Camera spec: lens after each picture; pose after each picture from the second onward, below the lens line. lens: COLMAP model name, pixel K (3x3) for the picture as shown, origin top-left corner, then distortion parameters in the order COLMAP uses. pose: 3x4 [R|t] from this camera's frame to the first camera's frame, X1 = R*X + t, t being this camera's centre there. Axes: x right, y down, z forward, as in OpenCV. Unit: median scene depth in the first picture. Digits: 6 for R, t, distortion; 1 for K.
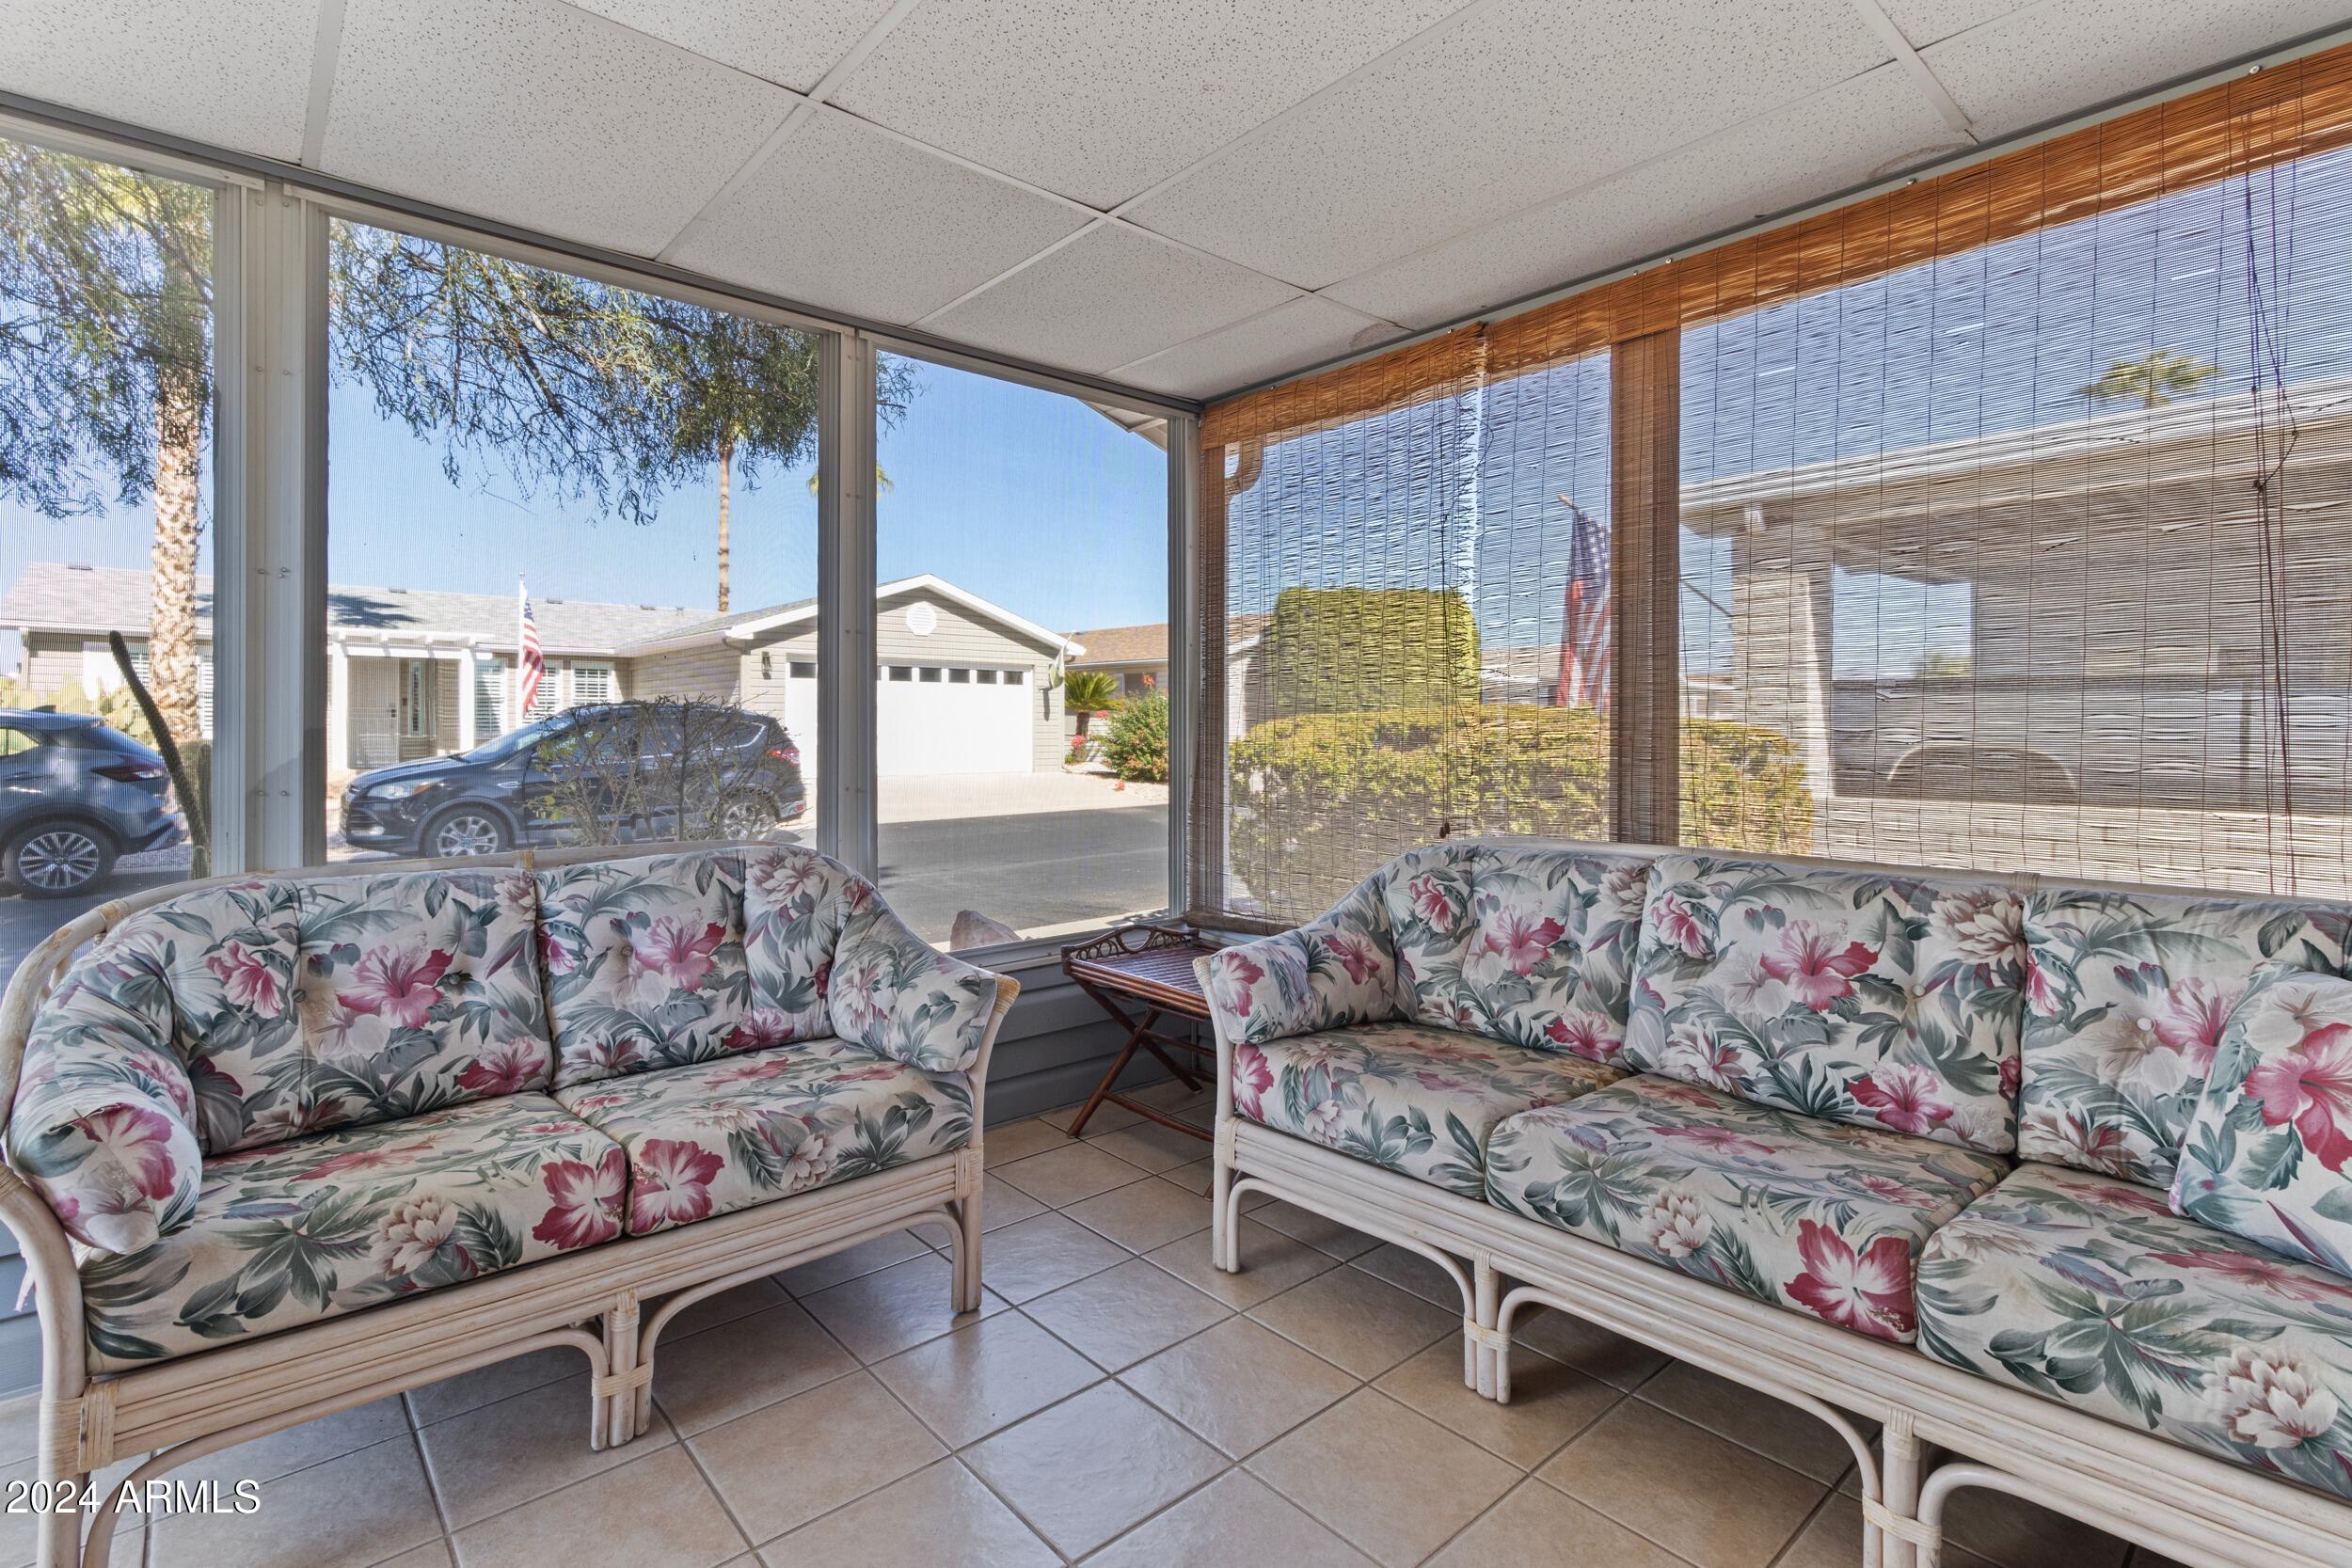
lens RADIAL K [[1105.2, 0, 1183.2], [0, 1105.2, 724.5], [0, 0, 1]] dist [0.001207, 0.000934]
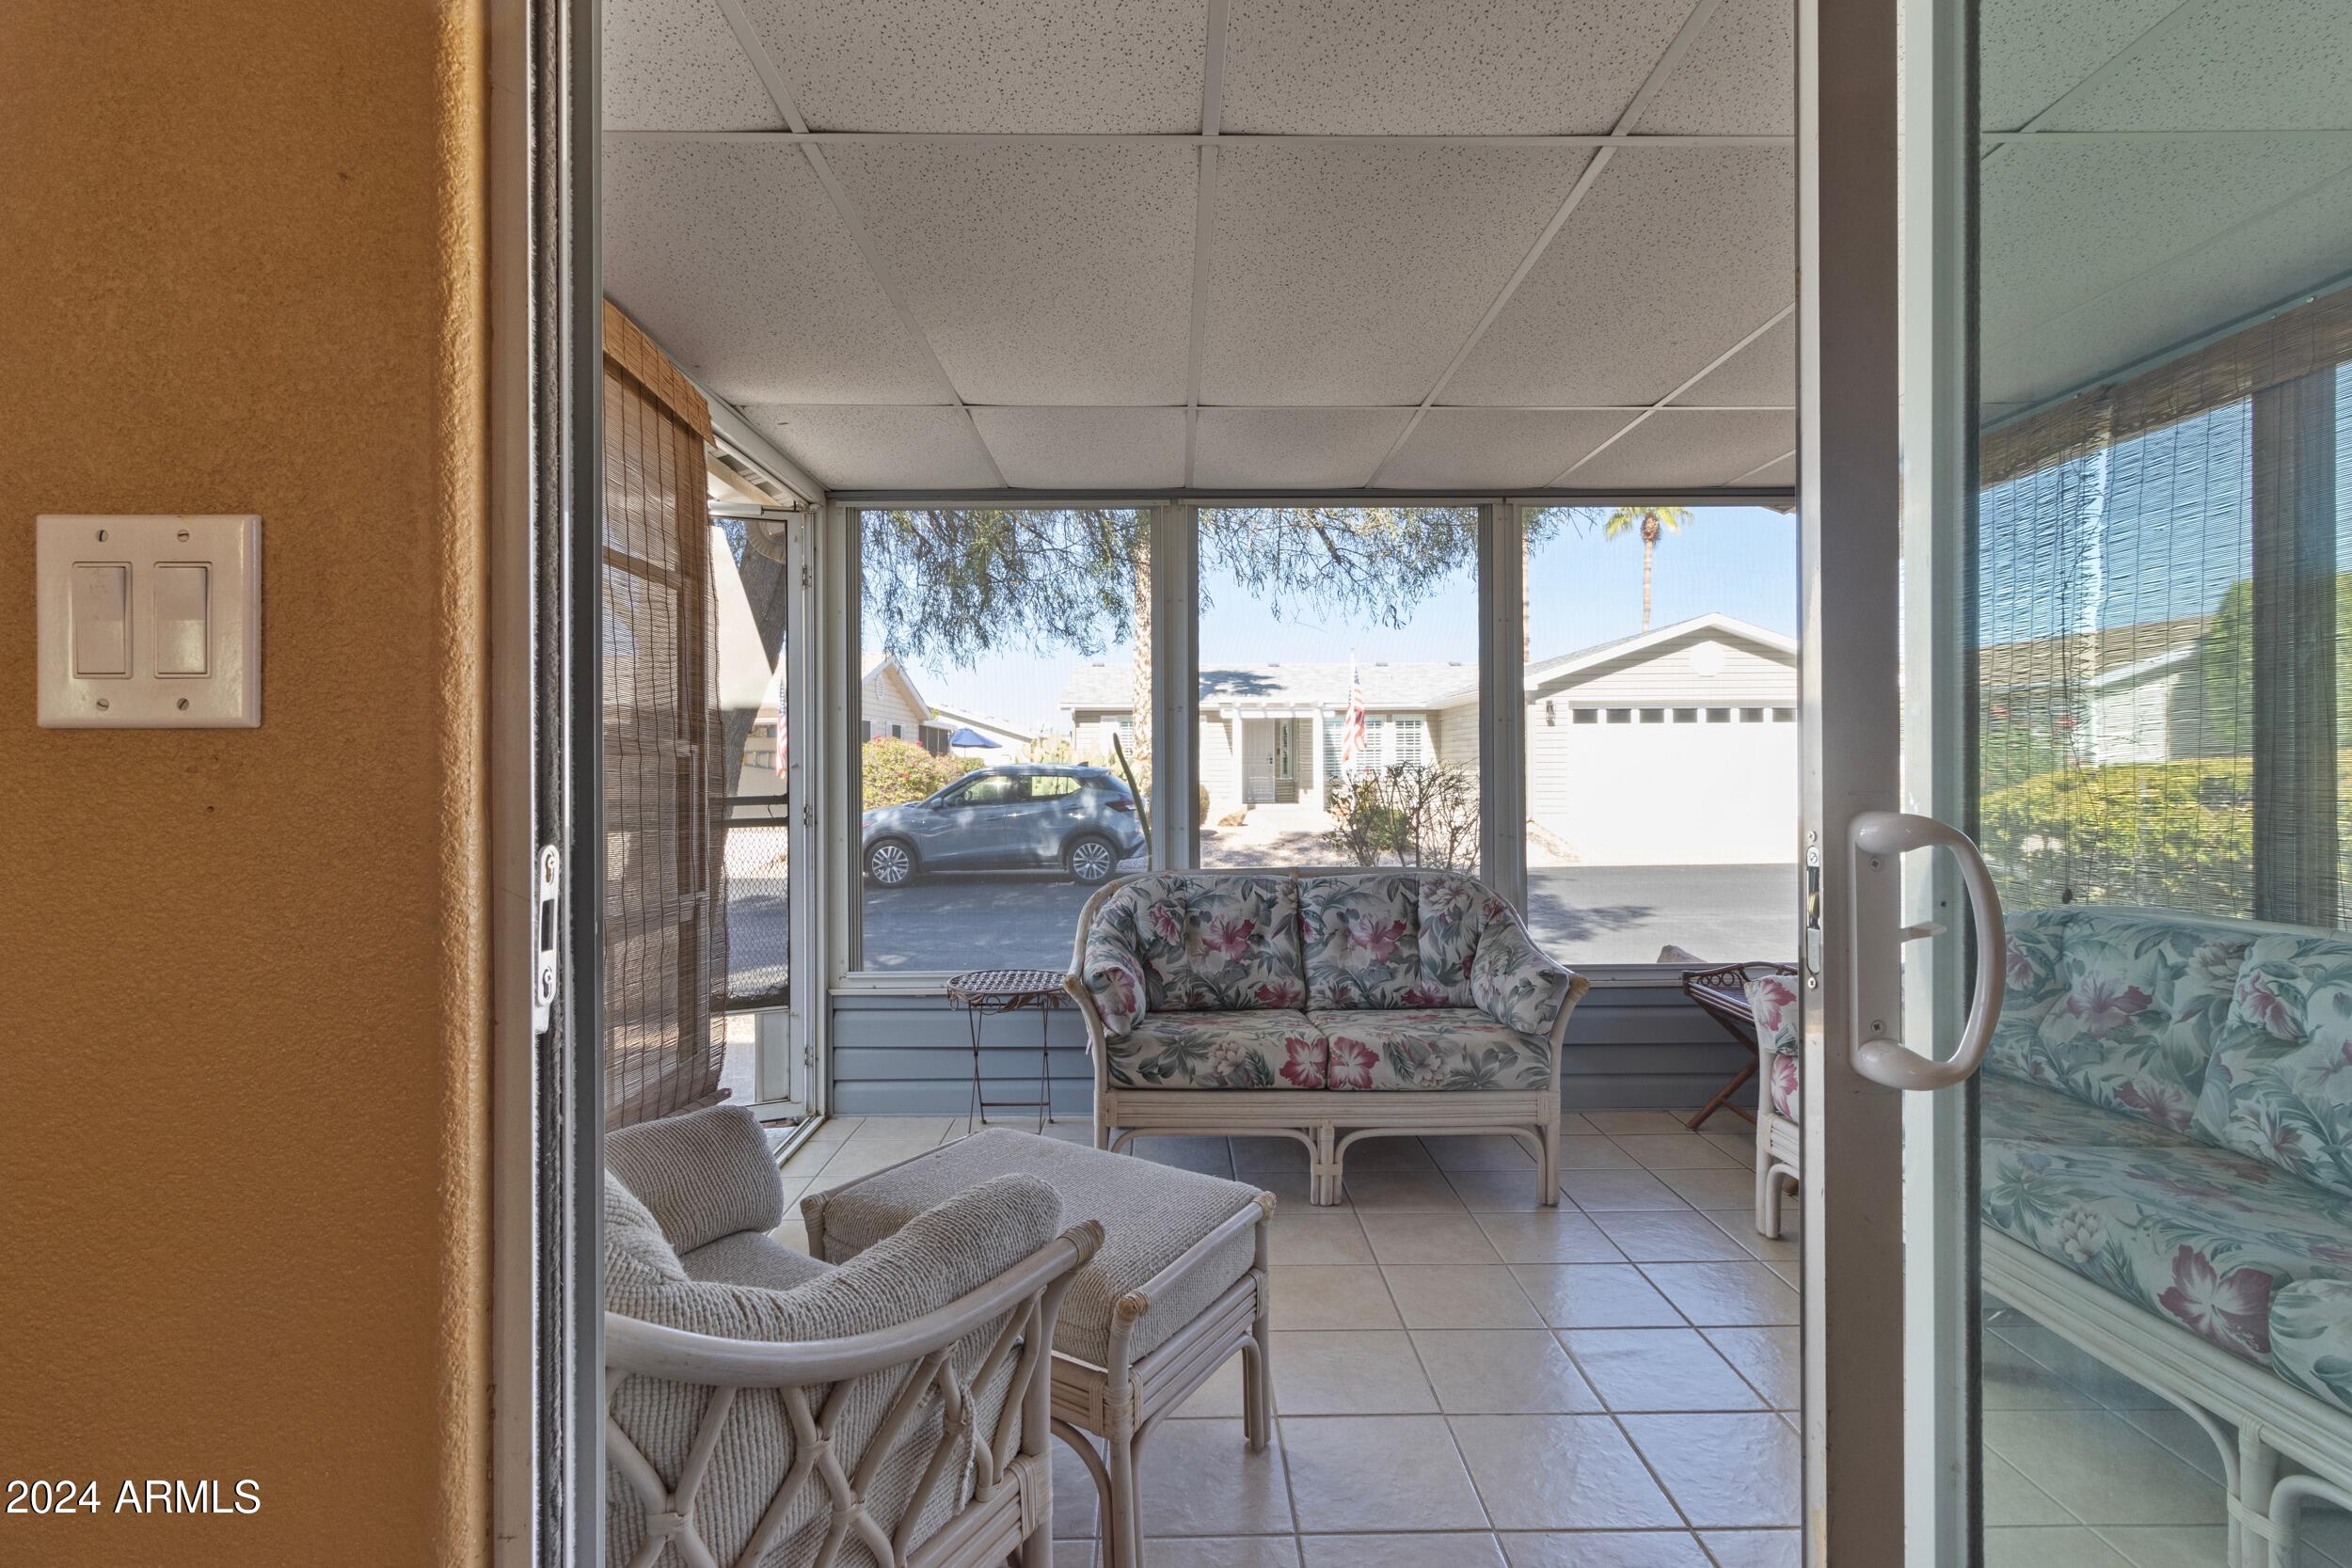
lens RADIAL K [[1105.2, 0, 1185.9], [0, 1105.2, 765.9], [0, 0, 1]] dist [0.001207, 0.000934]
pose [[0.762270, -0.006650, -0.647225, 0.359263], [0.008485, 0.999964, -0.000281, -0.037928], [0.647204, -0.005278, 0.762299, -0.369871]]
